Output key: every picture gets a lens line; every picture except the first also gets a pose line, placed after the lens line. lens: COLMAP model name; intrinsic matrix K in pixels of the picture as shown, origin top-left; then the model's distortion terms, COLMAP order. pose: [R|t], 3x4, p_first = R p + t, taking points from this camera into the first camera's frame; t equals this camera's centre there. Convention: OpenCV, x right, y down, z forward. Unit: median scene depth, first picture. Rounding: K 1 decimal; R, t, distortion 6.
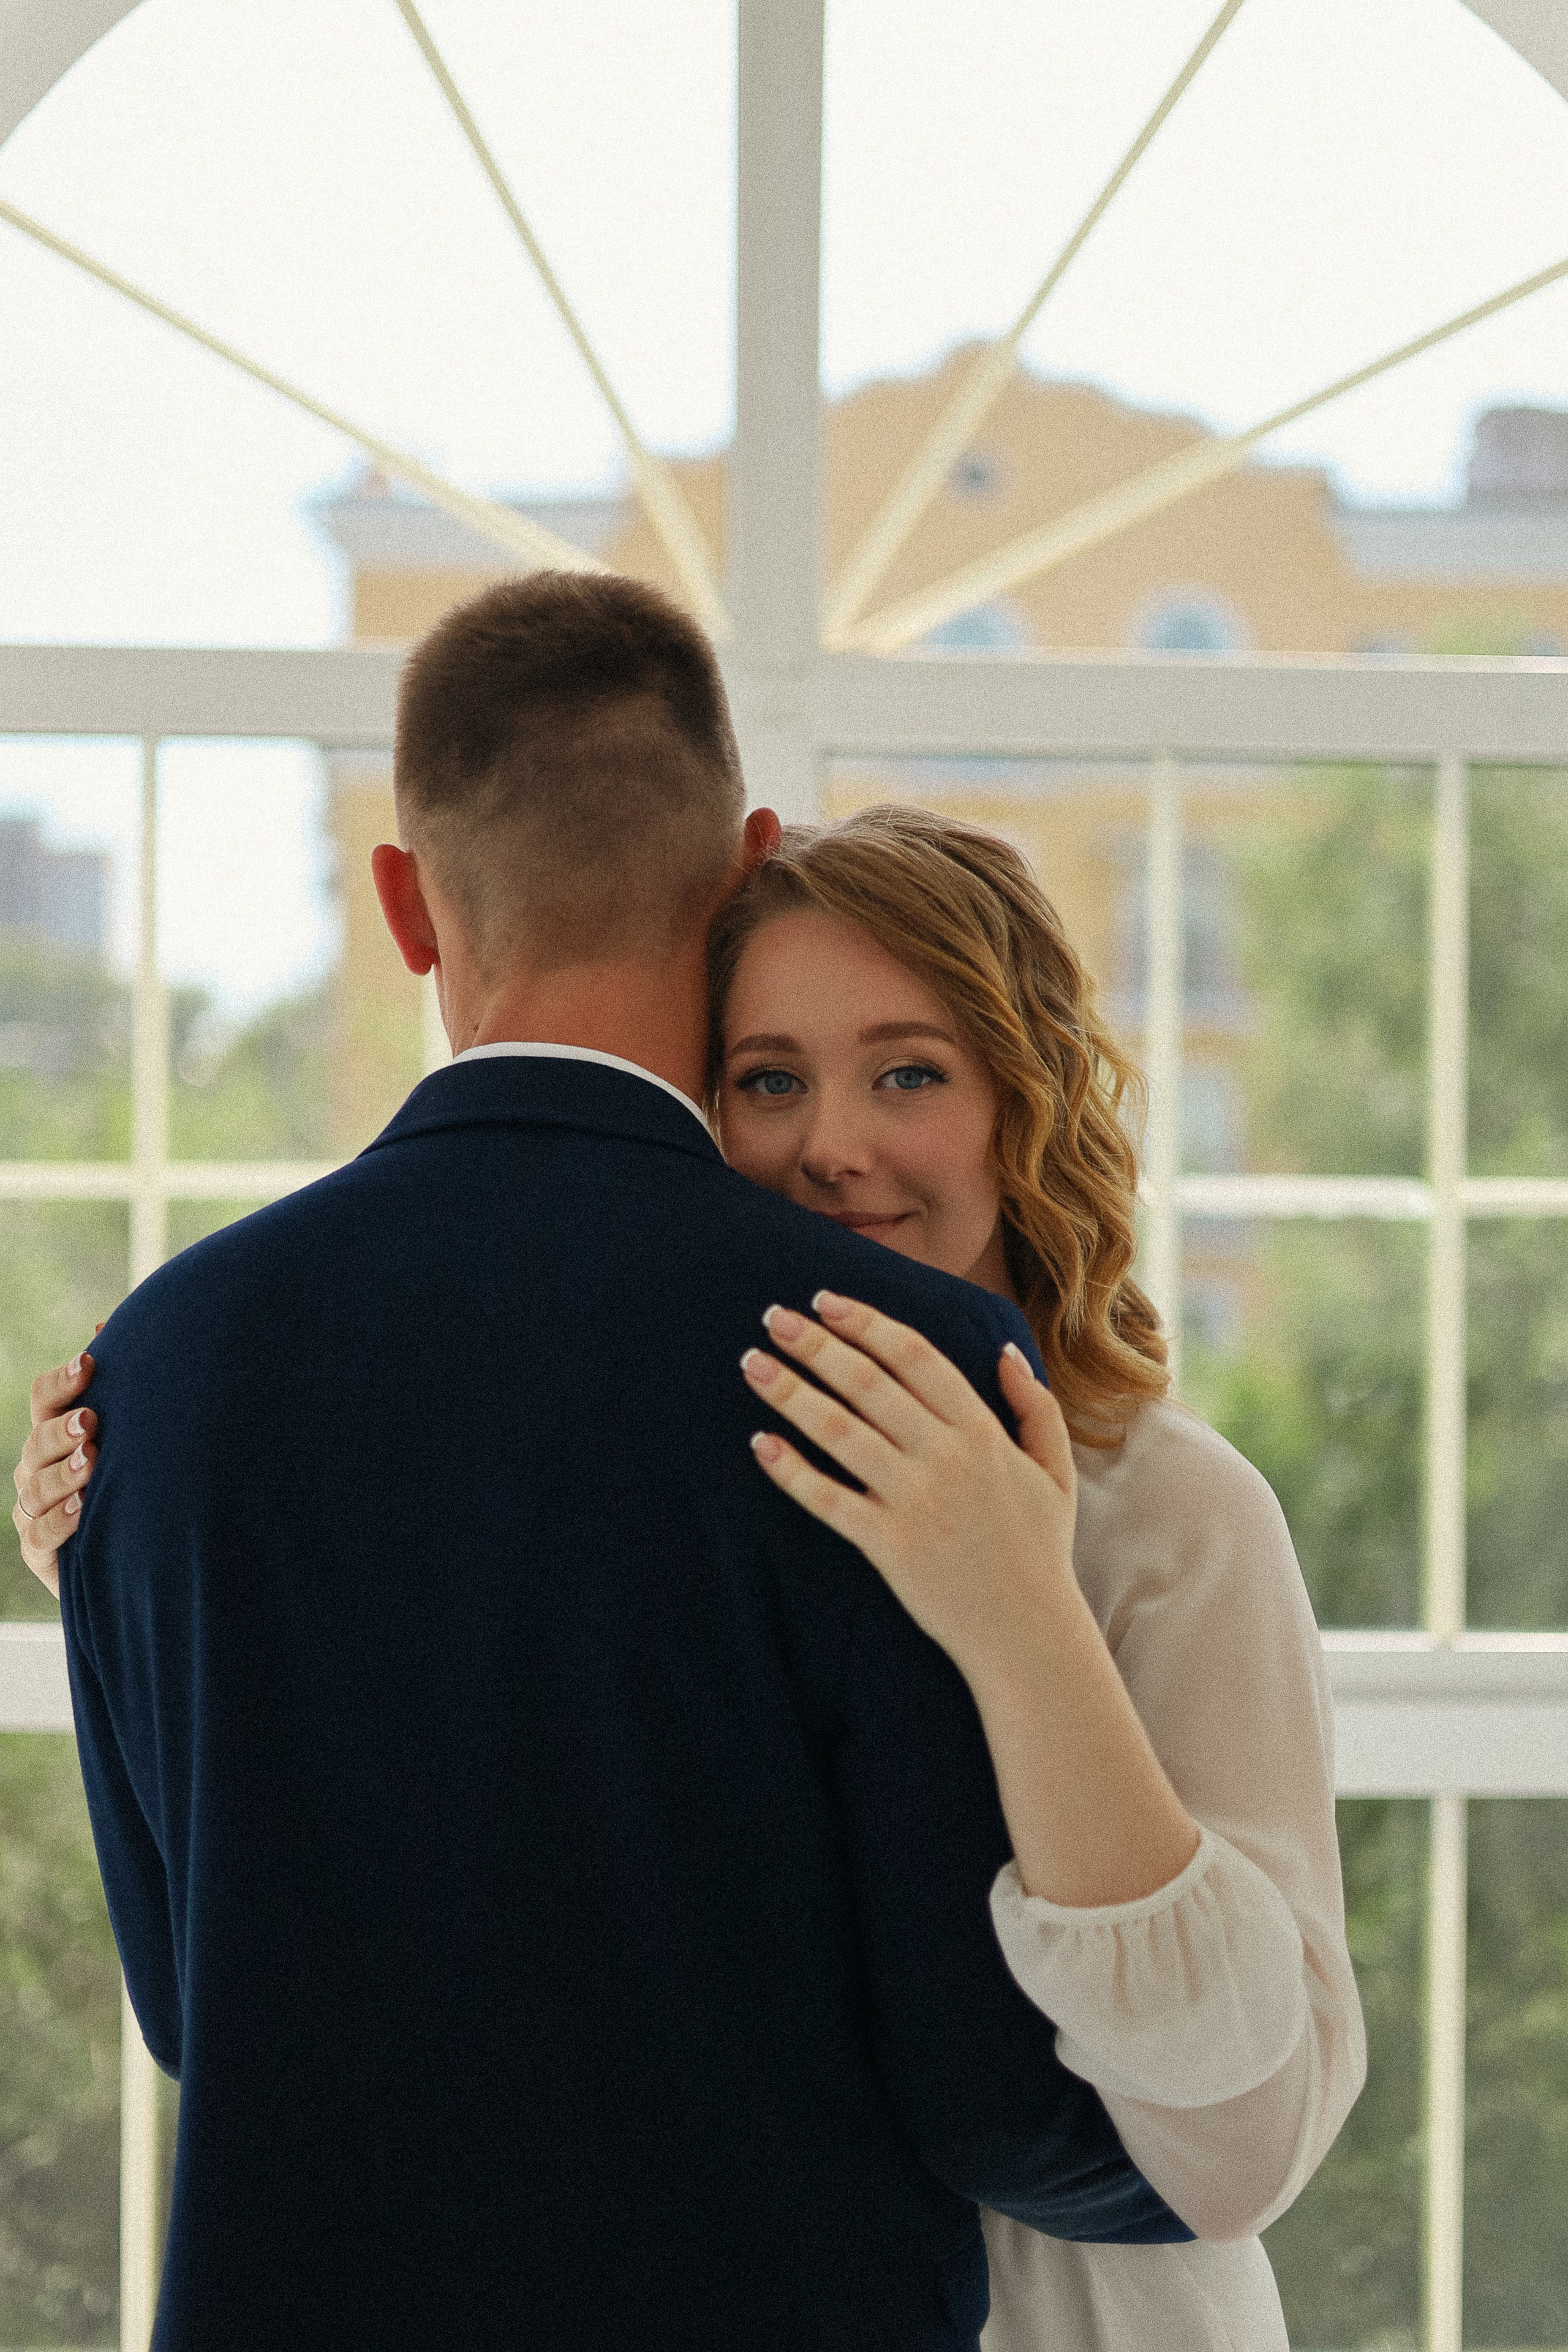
lens RADIAL K [[3305.7, 0, 669.0], [0, 3305.7, 1172.7], [0, 0, 1]] dist [0.179443, -0.019576]
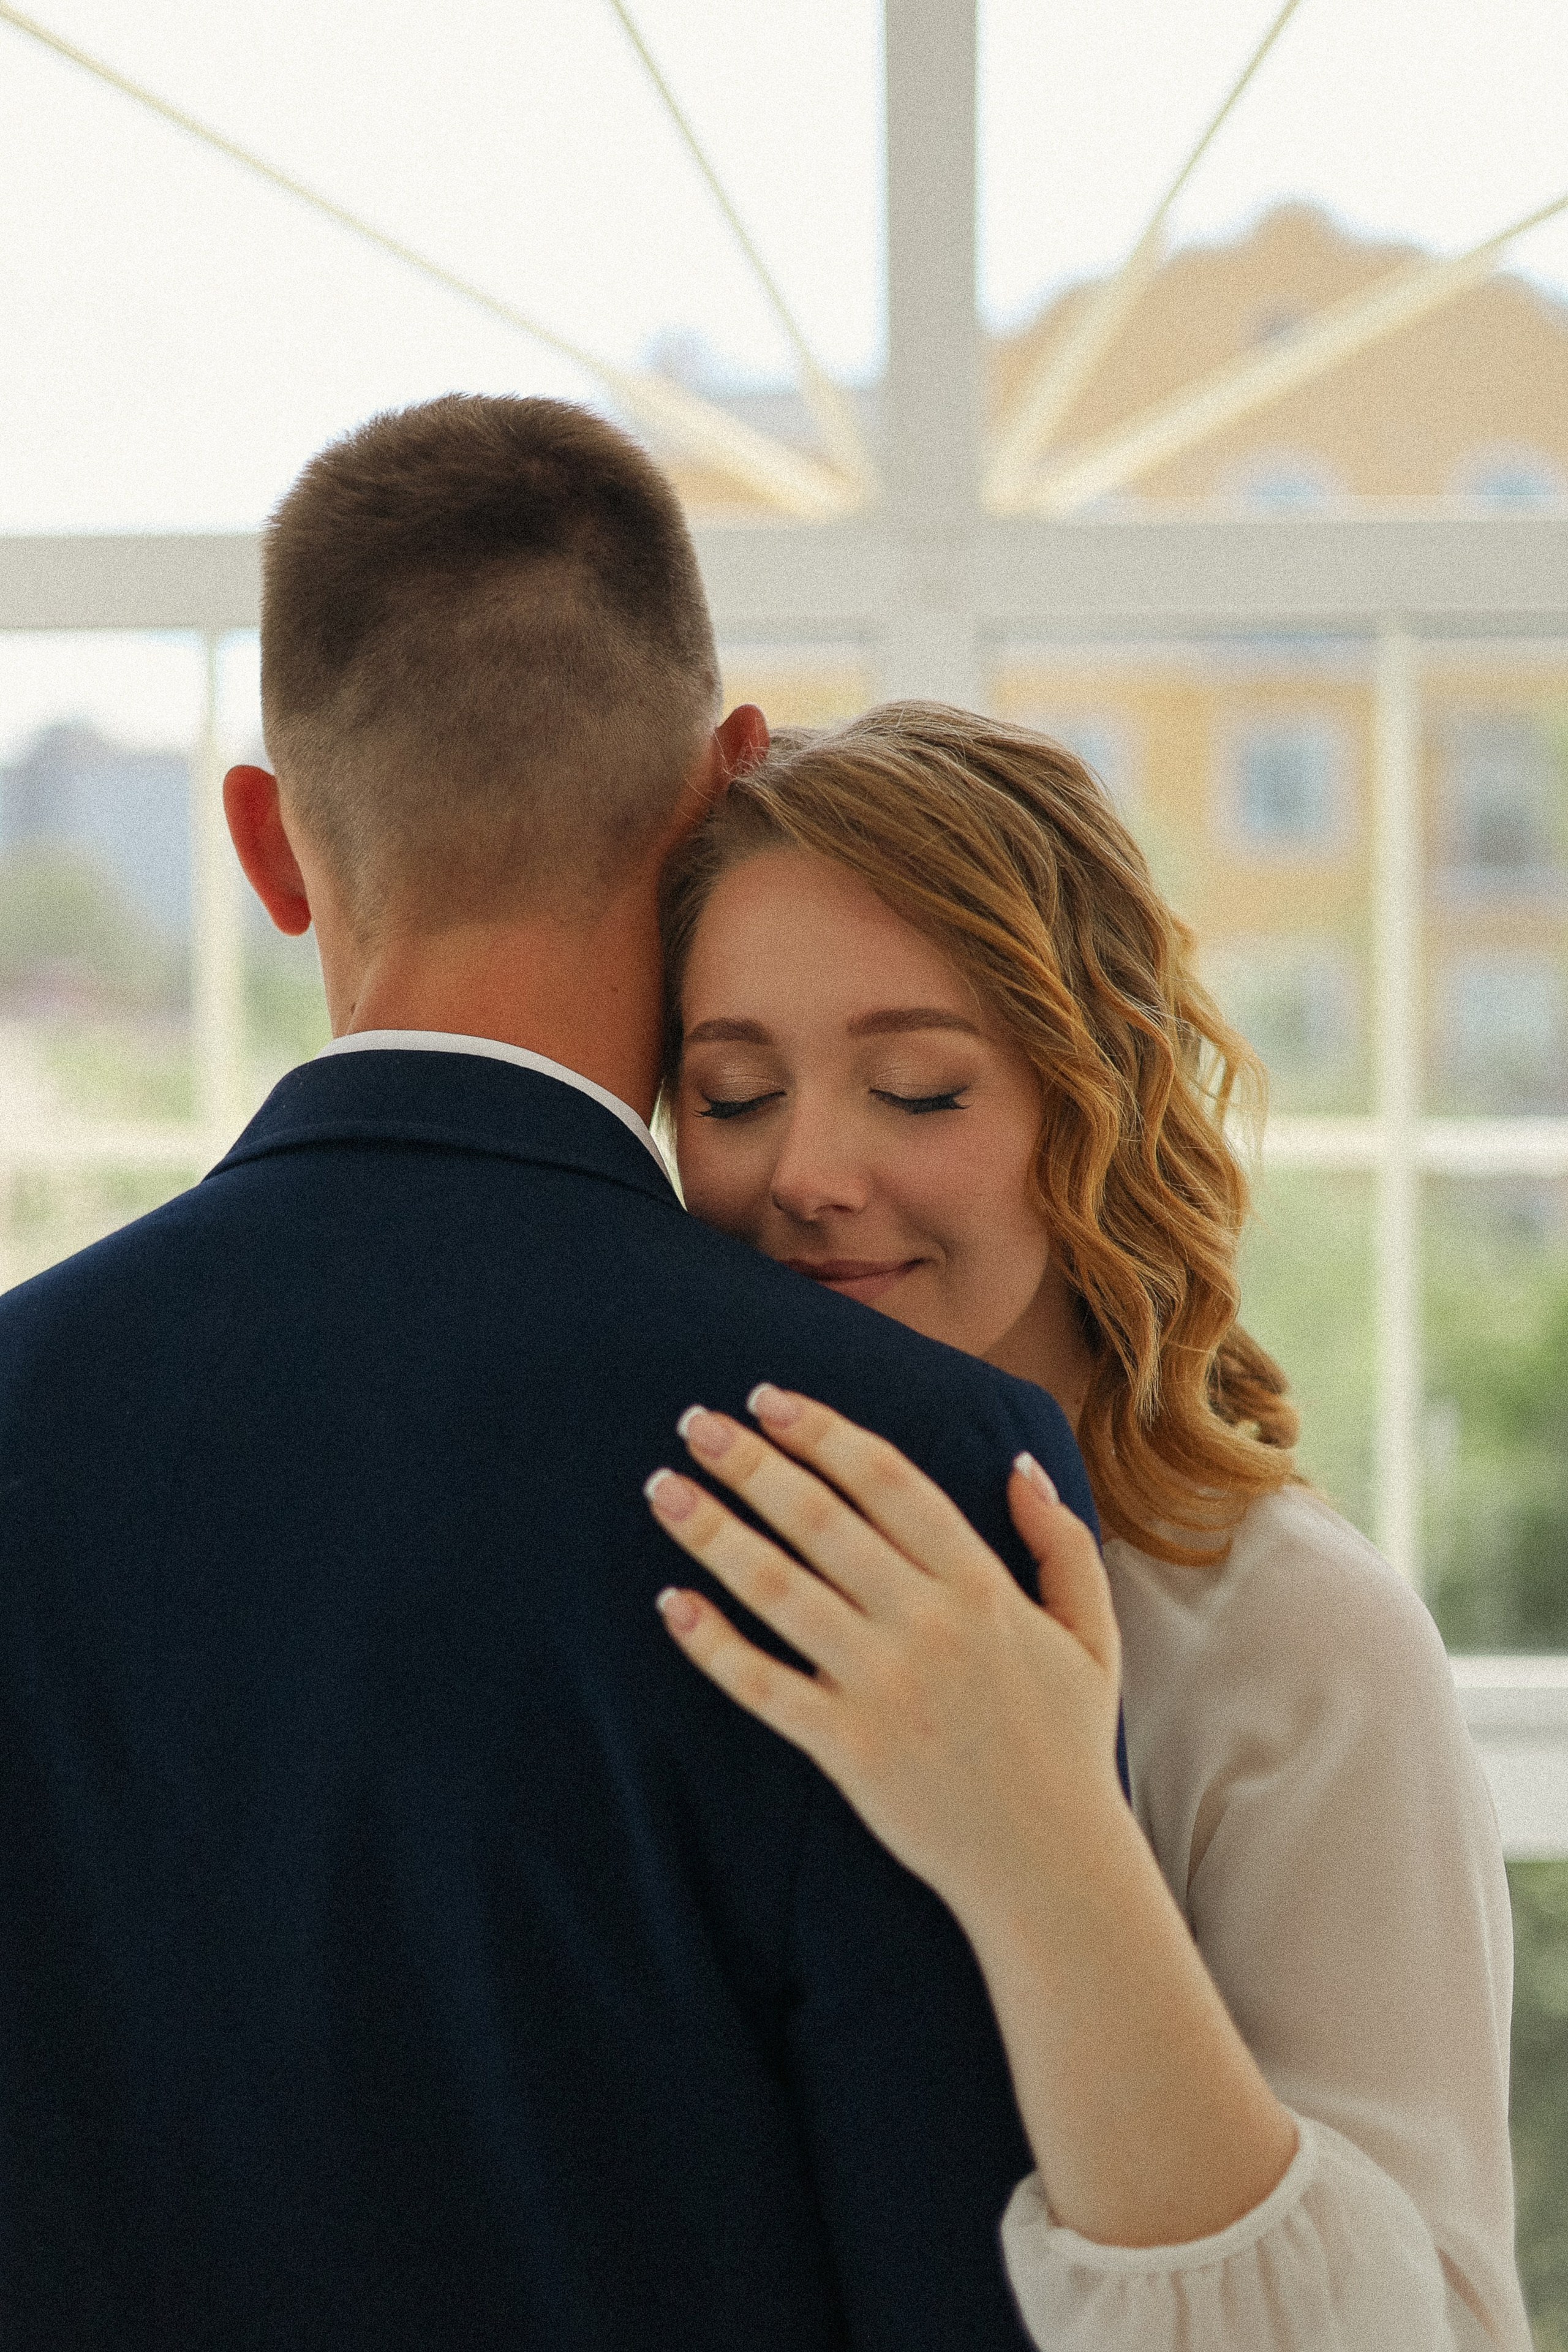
lens RADIAL K [[3542.8, 0, 784.0], [0, 3542.8, 1176.0], [0, 0, 1]] dist [0.170096, -0.068956]
pose [[0.999390, -0.003395, -0.034768, 0.069786], [0.004122, 0.999773, 0.020886, -0.023306], [0.034689, -0.021017, 0.999177, 0.208927]]
